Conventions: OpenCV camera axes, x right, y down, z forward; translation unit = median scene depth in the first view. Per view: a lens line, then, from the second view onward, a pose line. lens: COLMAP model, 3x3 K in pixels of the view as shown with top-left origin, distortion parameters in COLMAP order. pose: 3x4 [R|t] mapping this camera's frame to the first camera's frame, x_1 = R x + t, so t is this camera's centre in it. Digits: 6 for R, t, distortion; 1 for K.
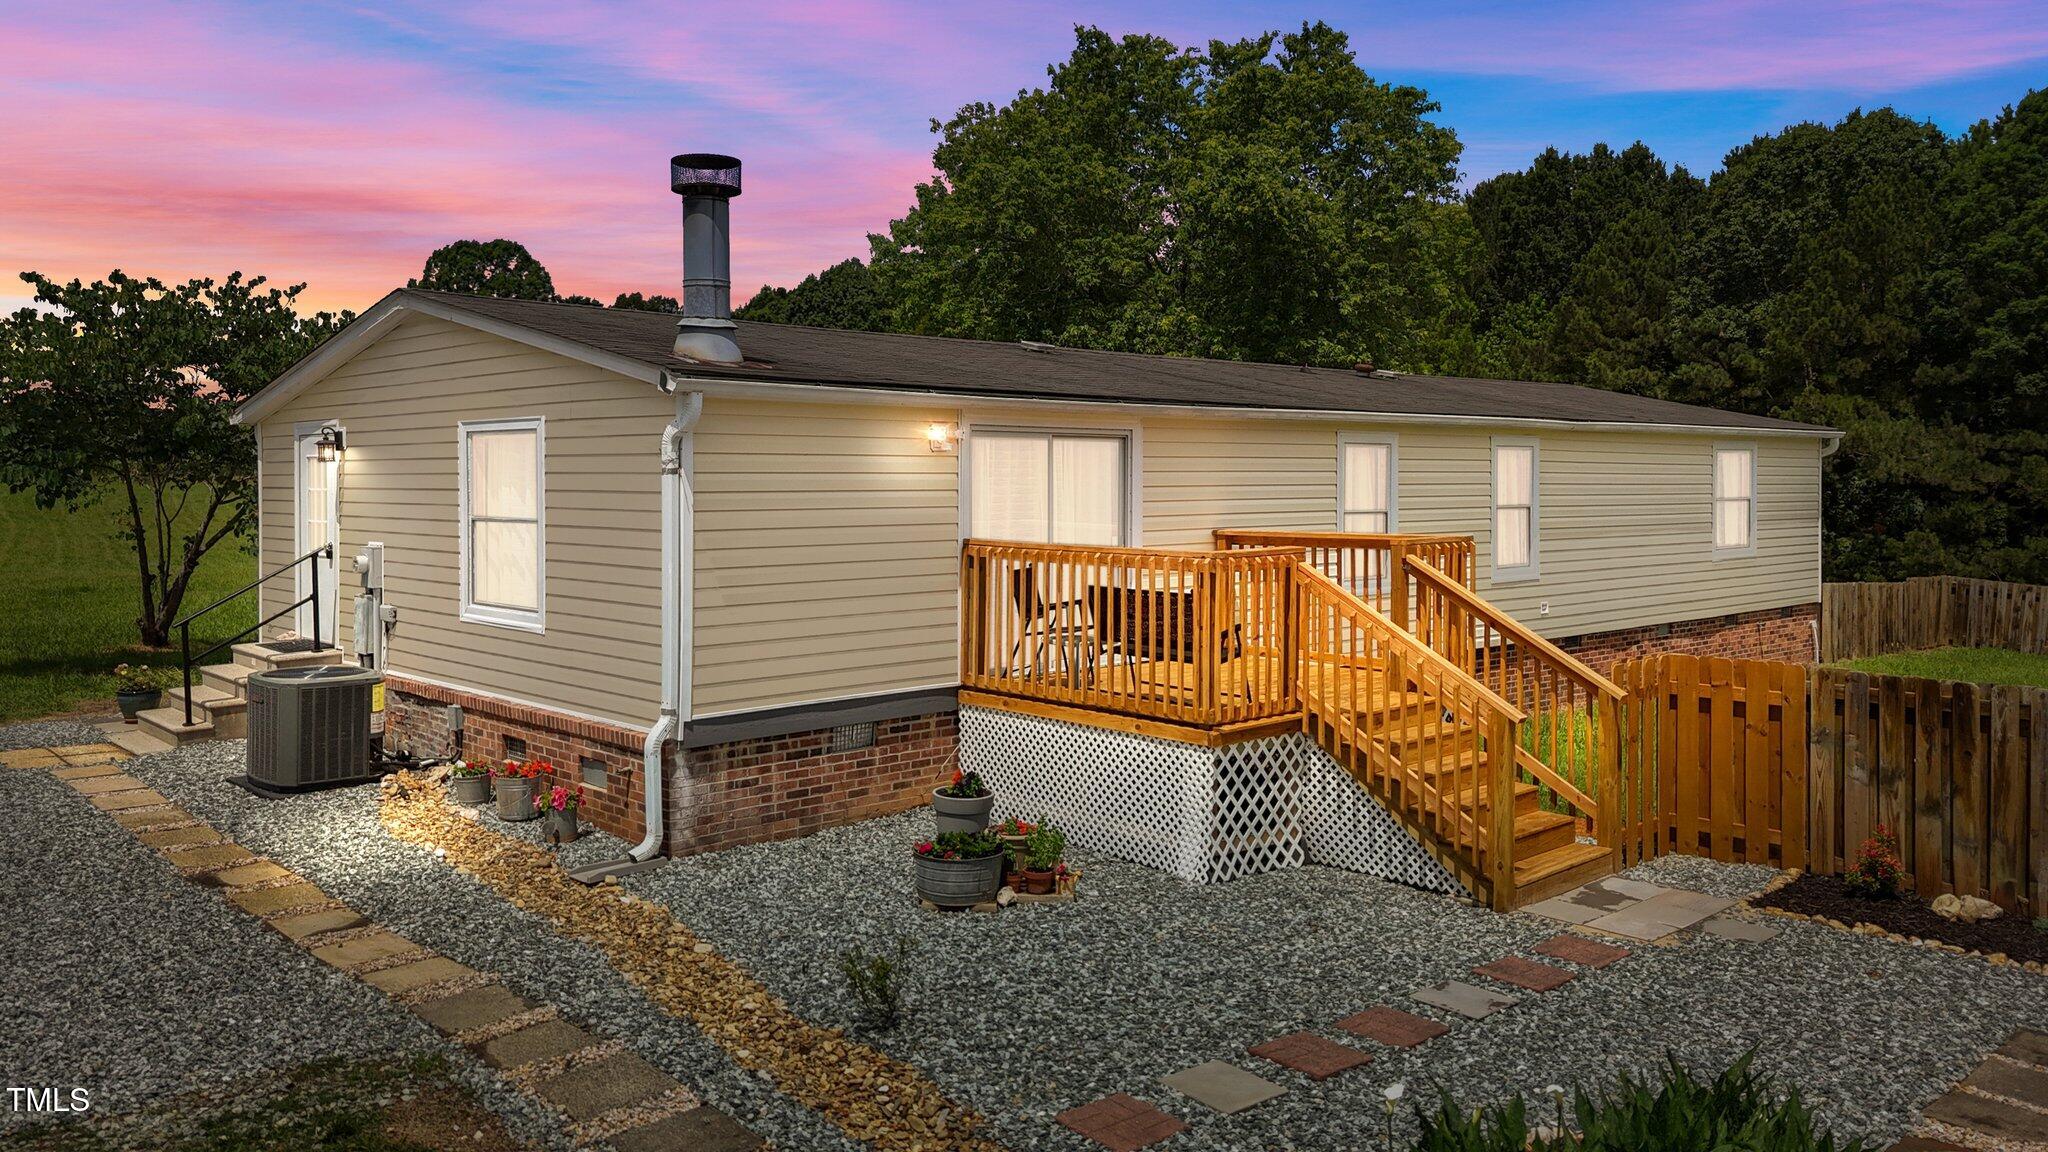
lens RADIAL K [[1532.9, 0, 1024.5], [0, 1532.9, 507.9], [0, 0, 1]] dist [0.074501, -0.074498]
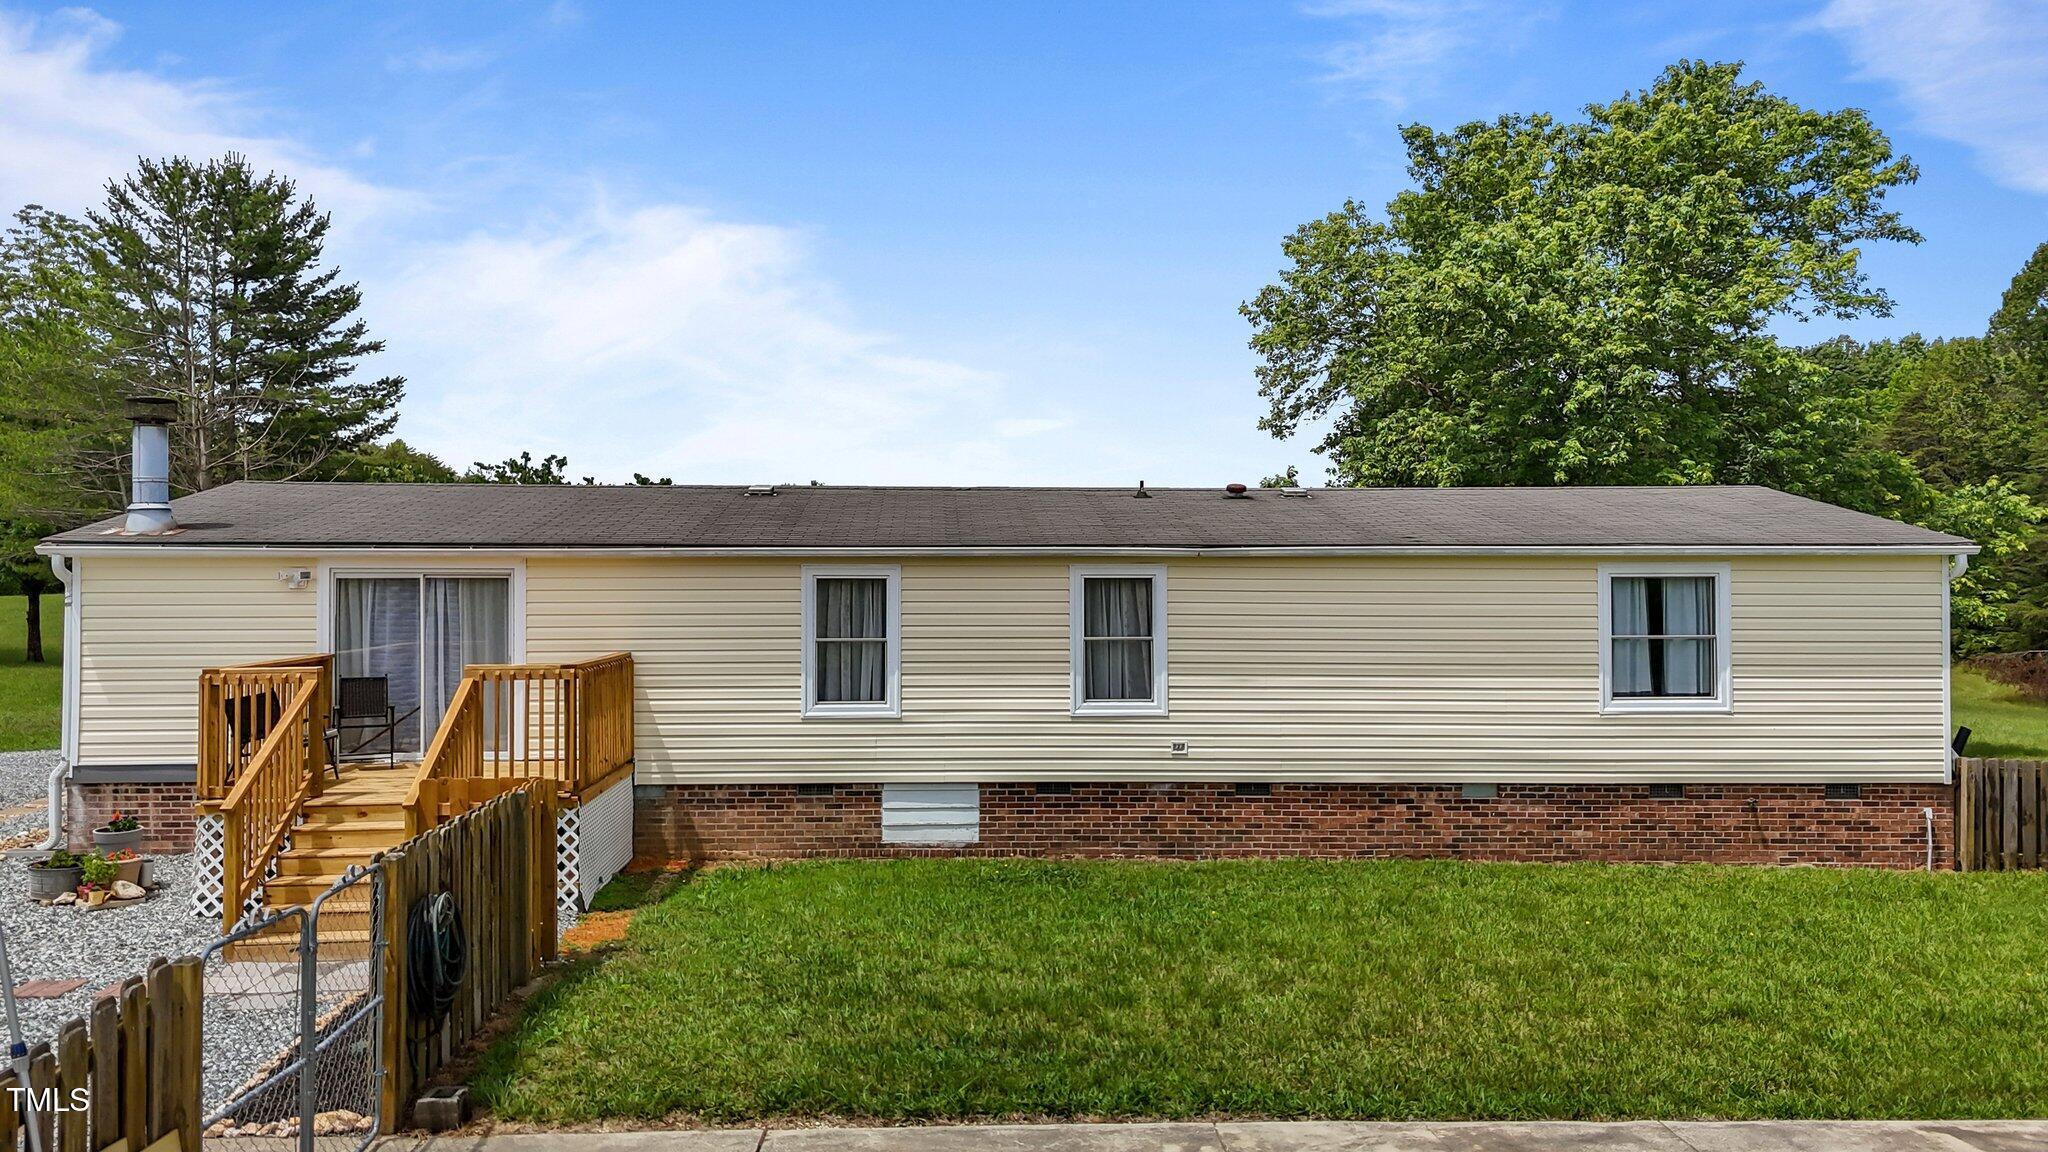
lens RADIAL K [[1510.9, 0, 1024.0], [0, 1510.9, 576.0], [0, 0, 1]] dist [0.092905, -0.096244]
pose [[0.764567, -0.001782, -0.644542, 1.416955], [-0.012842, 0.999756, -0.017996, -0.034415], [0.644417, 0.022036, 0.764357, 0.397549]]
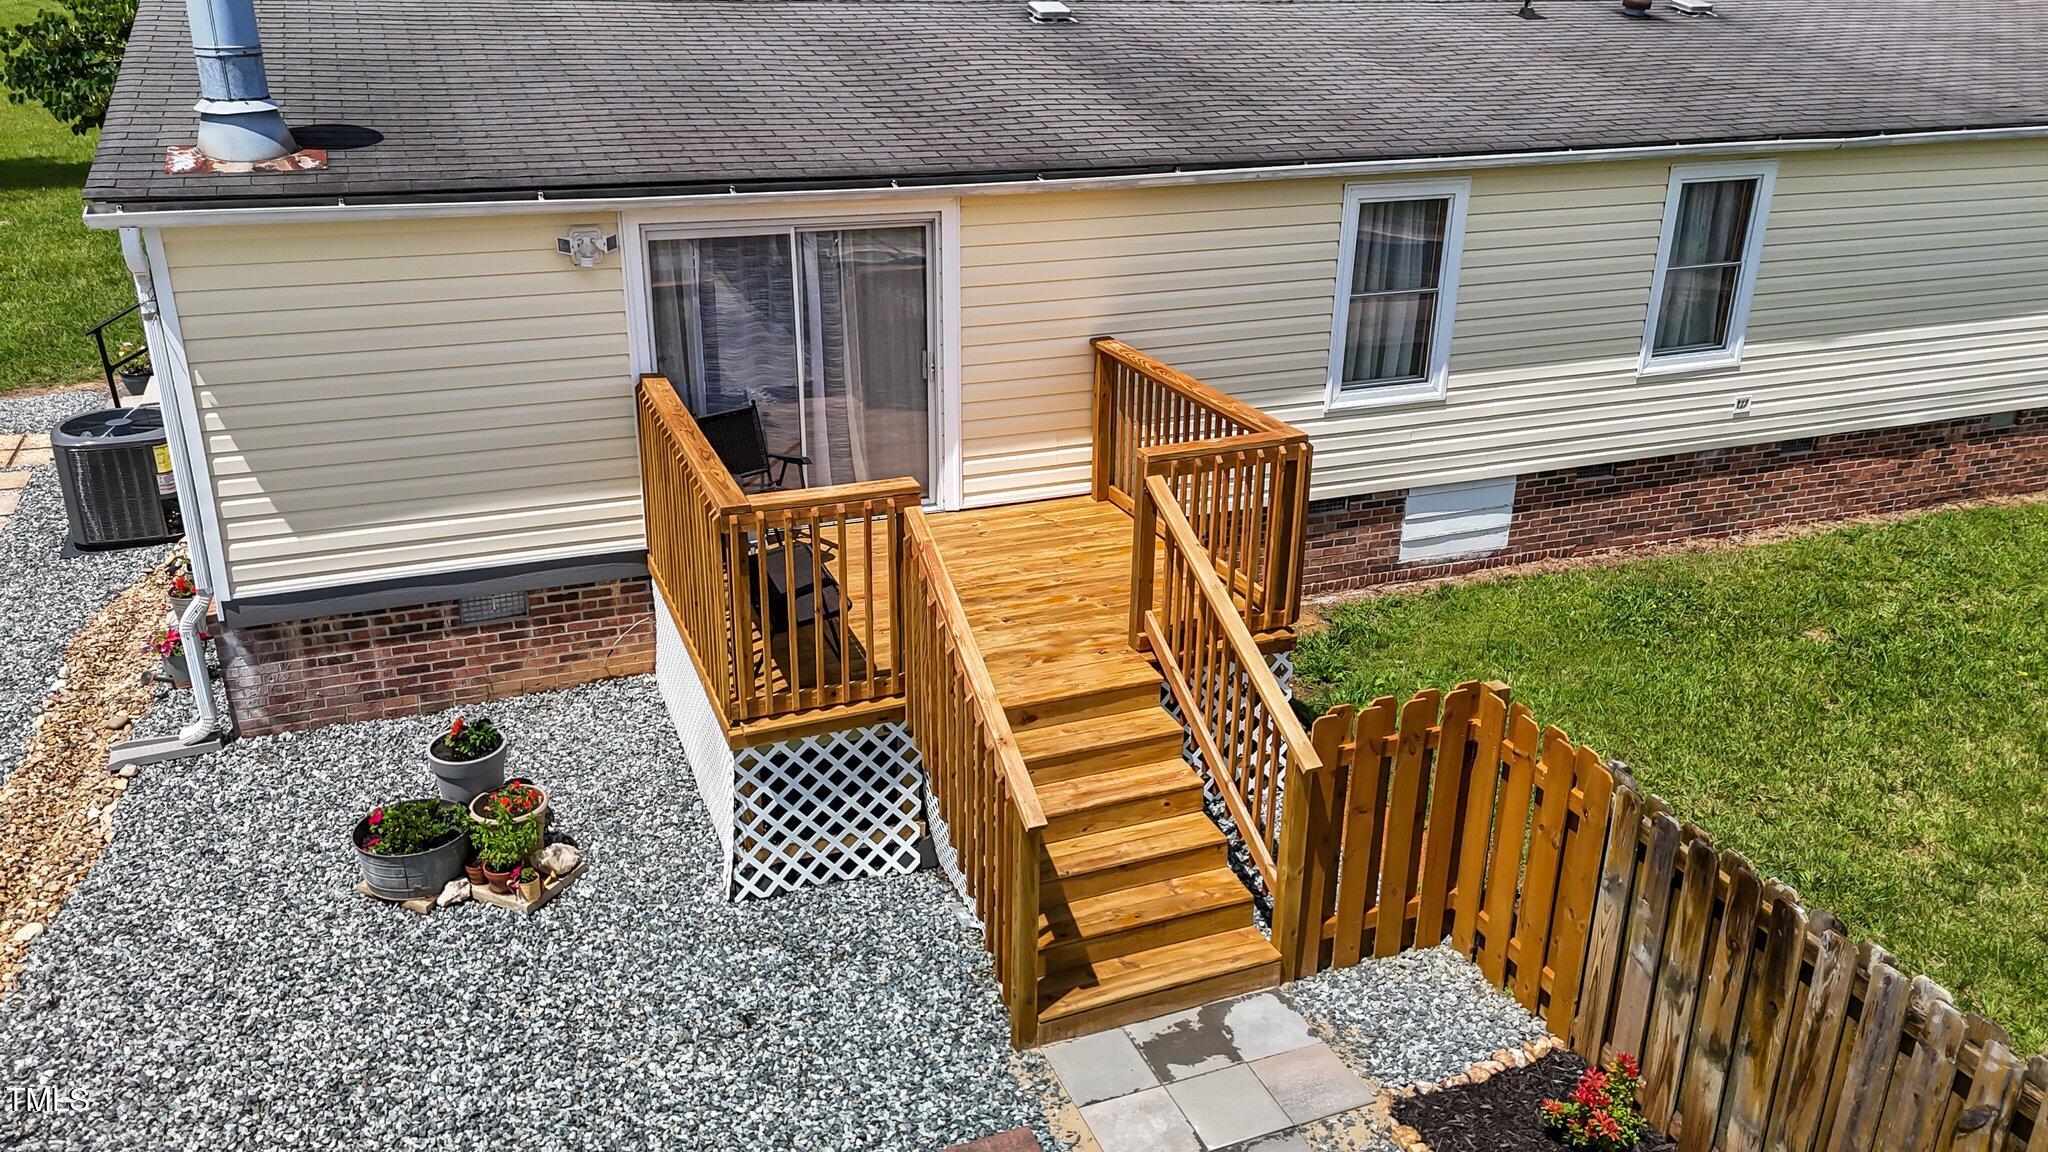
lens RADIAL K [[1512.9, 0, 1024.0], [0, 1512.9, 576.0], [0, 0, 1]] dist [0.076036, -0.082778]
pose [[0.930391, 0.149806, -0.334560, 0.457634], [-0.019582, 0.931690, 0.362727, -0.185495], [0.366044, -0.330927, 0.869770, 0.389515]]
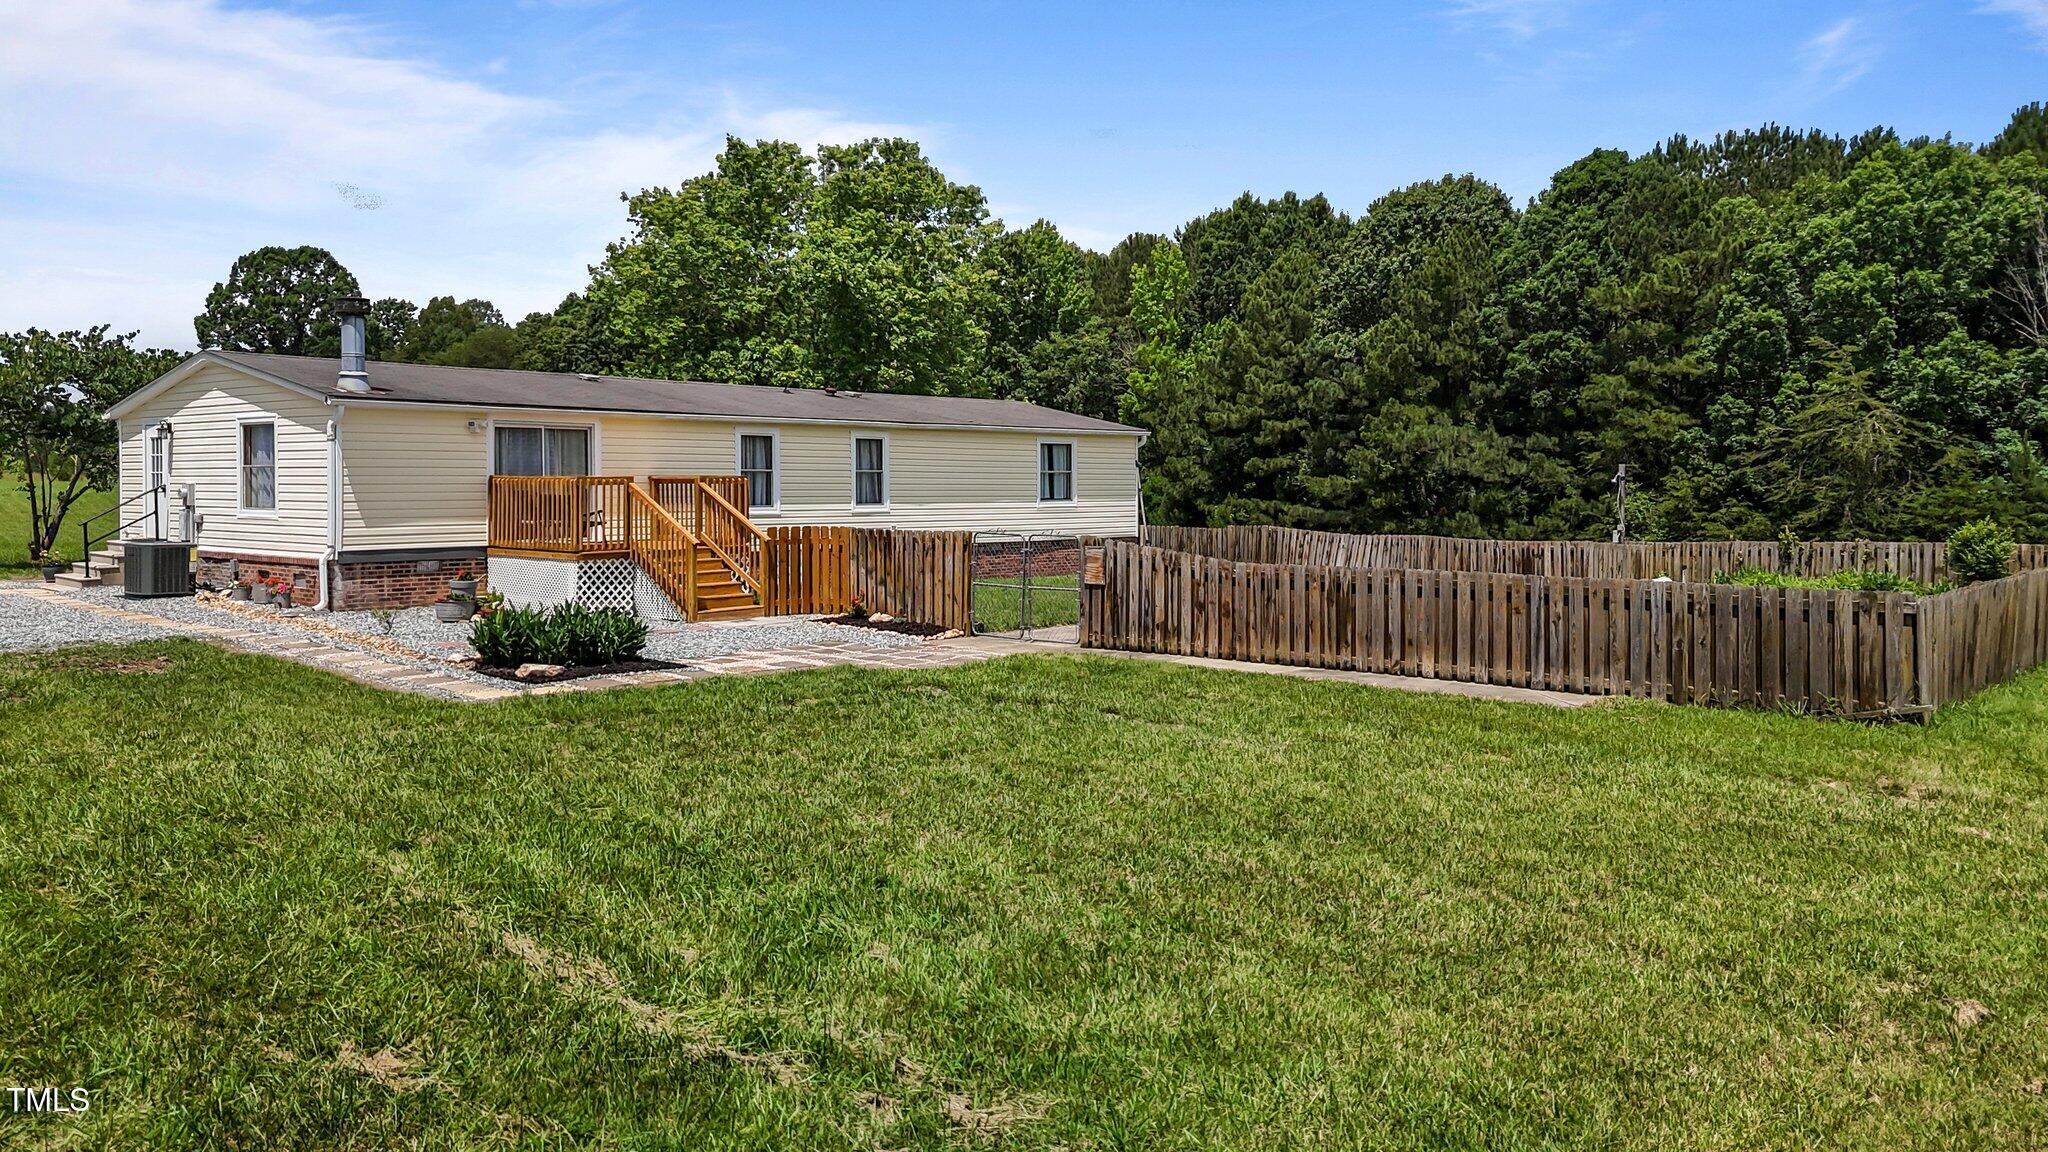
lens RADIAL K [[1550.1, 0, 1029.9], [0, 1550.1, 538.3], [0, 0, 1]] dist [0.045180, -0.005568]
pose [[0.995098, -0.002915, 0.098846, 0.522943], [0.001295, 0.999864, 0.016454, 0.077900], [-0.098881, -0.016245, 0.994967, -1.282609]]
